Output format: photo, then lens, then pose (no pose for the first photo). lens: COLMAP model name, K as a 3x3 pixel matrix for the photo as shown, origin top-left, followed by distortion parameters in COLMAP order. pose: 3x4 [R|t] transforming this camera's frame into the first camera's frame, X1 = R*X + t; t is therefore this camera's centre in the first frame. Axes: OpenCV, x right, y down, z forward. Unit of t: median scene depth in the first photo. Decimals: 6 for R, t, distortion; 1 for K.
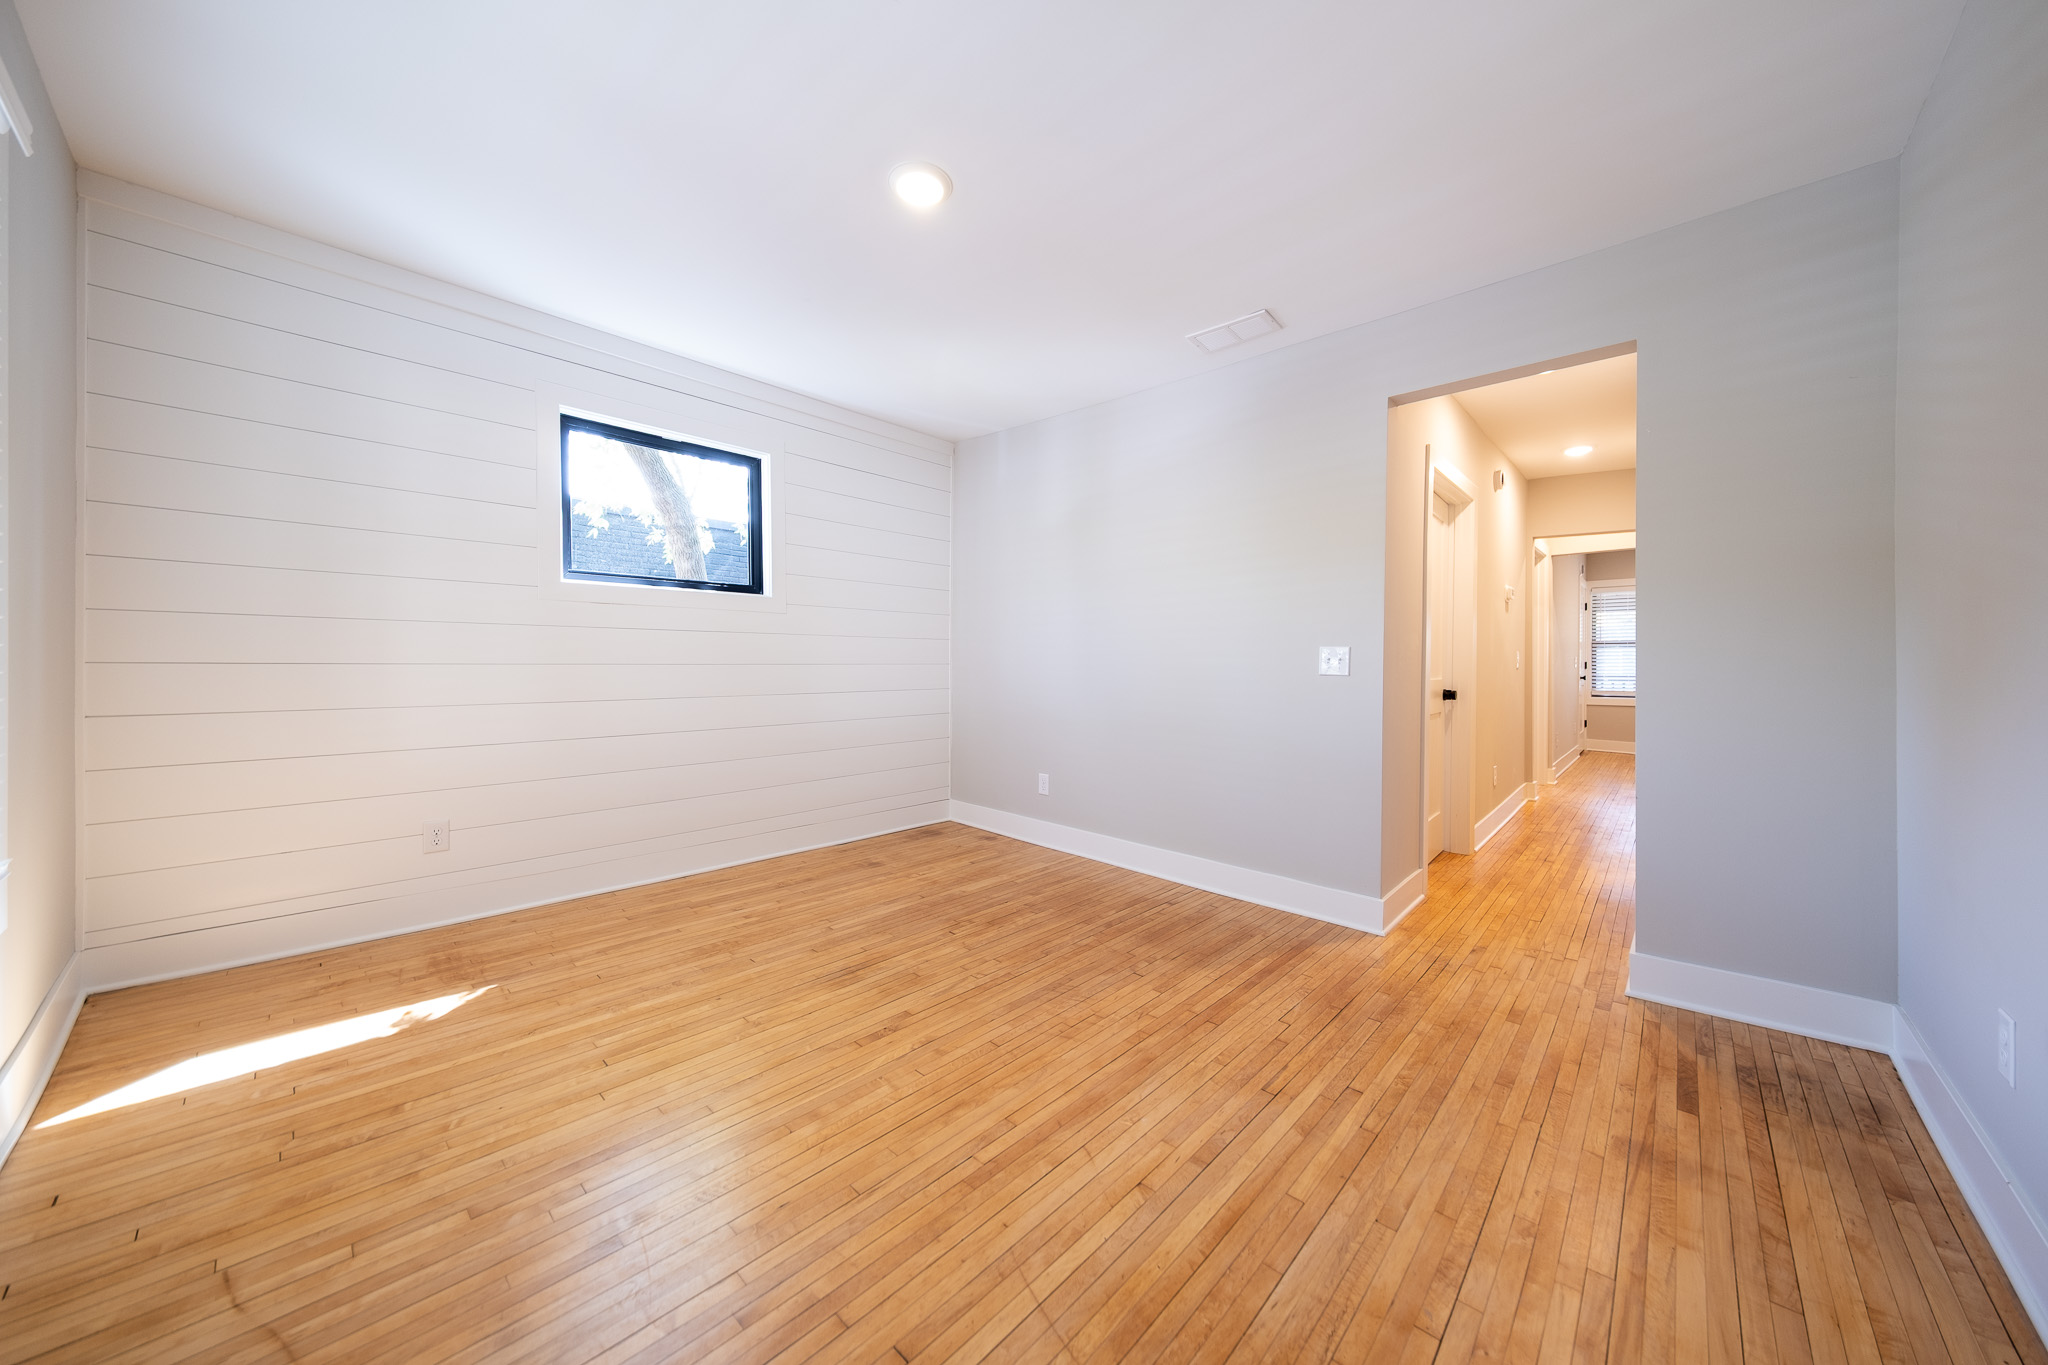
lens RADIAL K [[702.7, 0, 1017.4], [0, 702.7, 674.9], [0, 0, 1]] dist [0.017112, -0.005368]
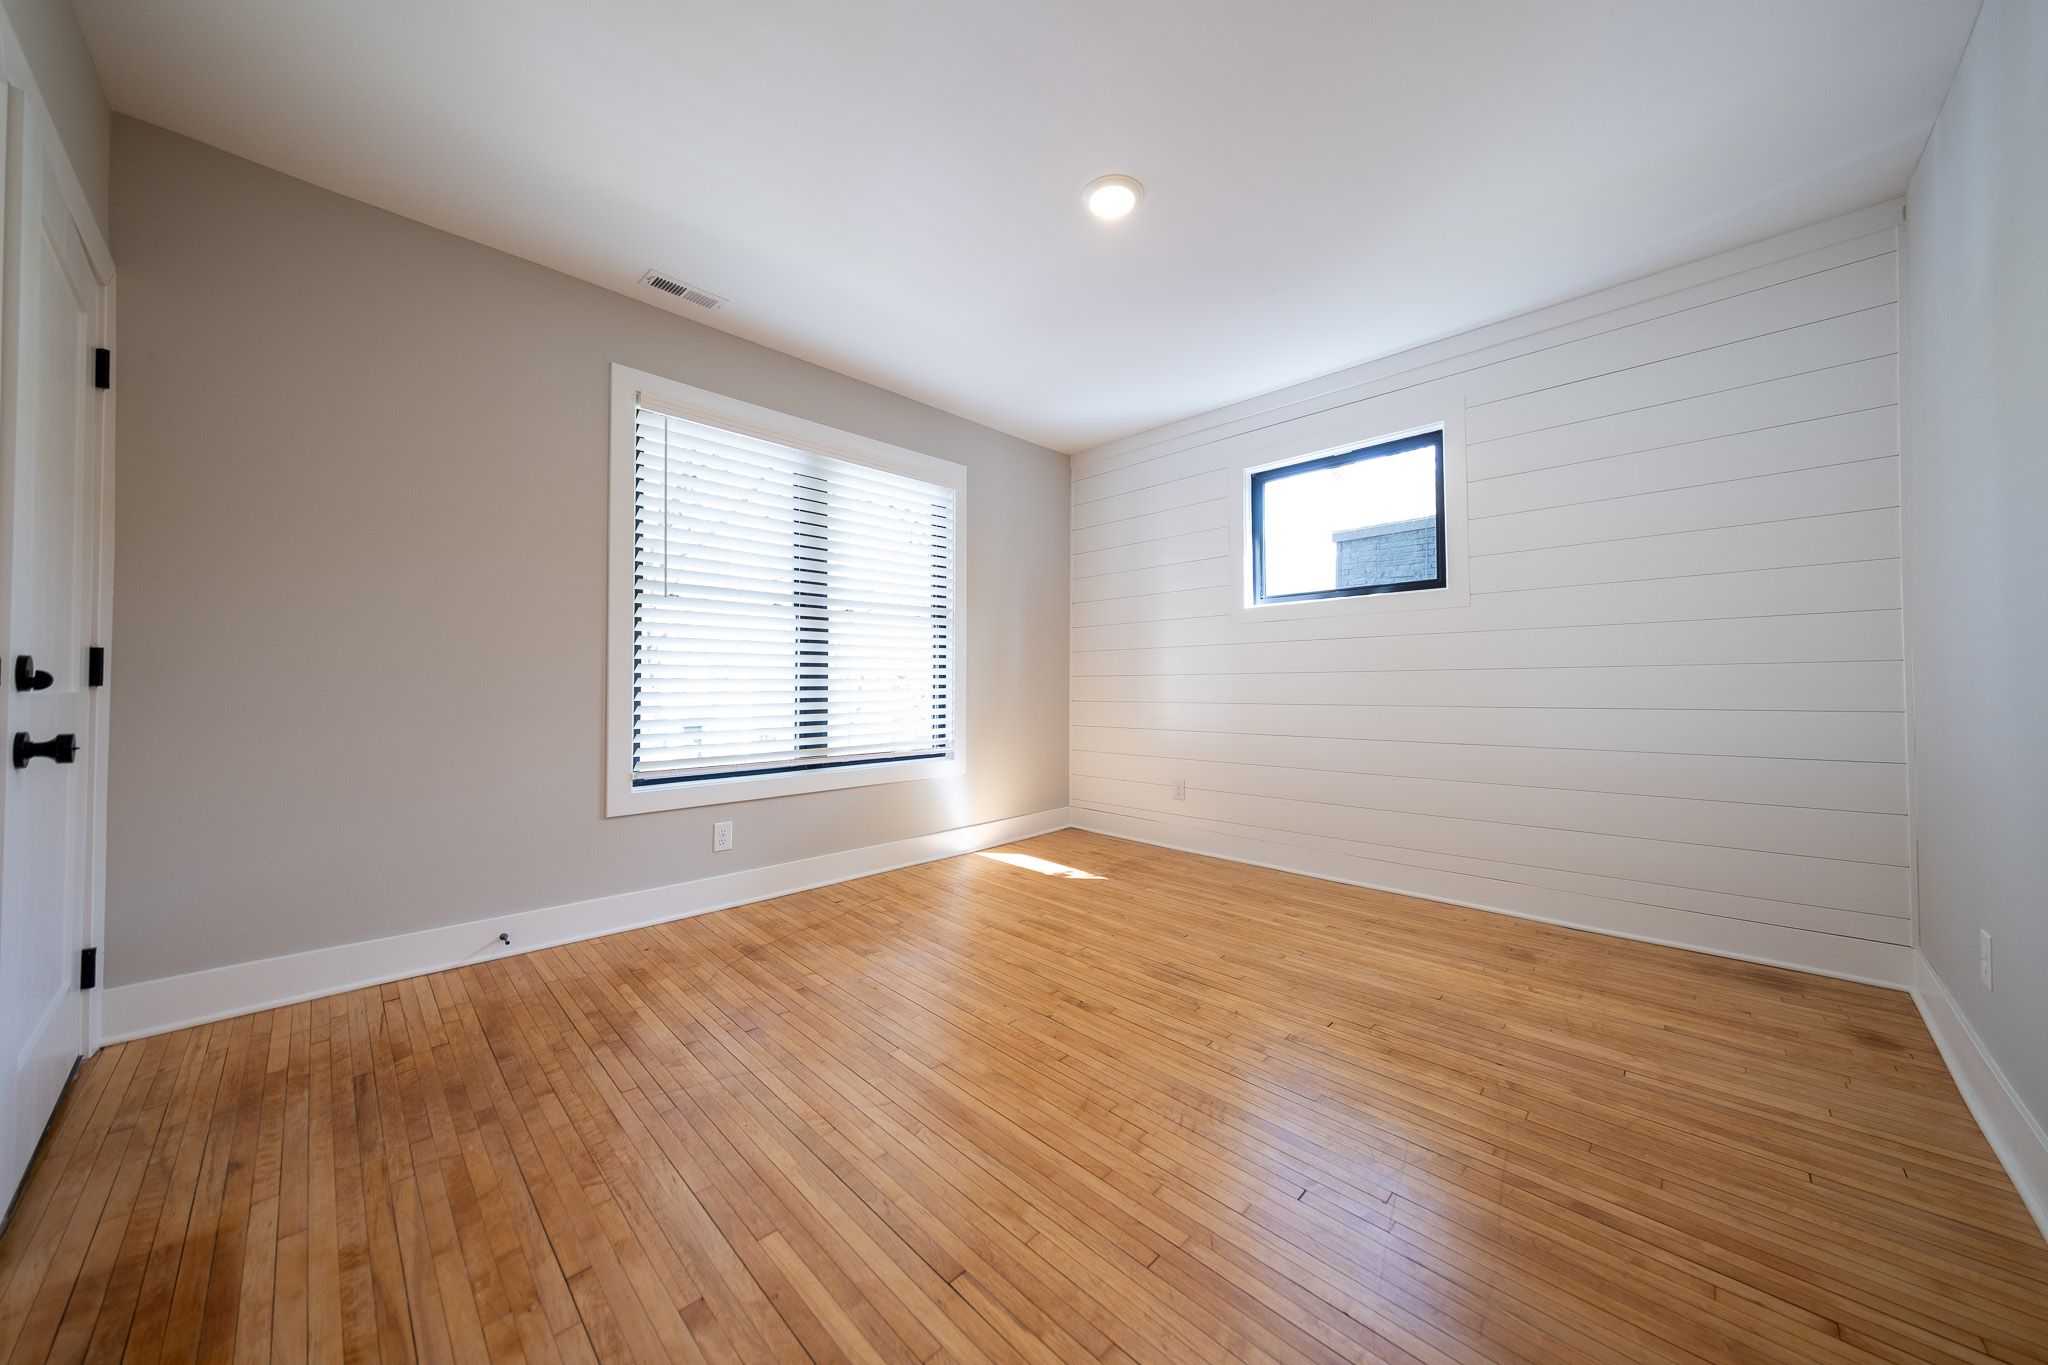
lens RADIAL K [[702.7, 0, 1017.4], [0, 702.7, 674.9], [0, 0, 1]] dist [0.017112, -0.005368]
pose [[-0.033495, -0.015477, -0.999319, 0.685075], [-0.010646, 0.999829, -0.015128, 0.012196], [0.999382, 0.010133, -0.033654, 0.704636]]
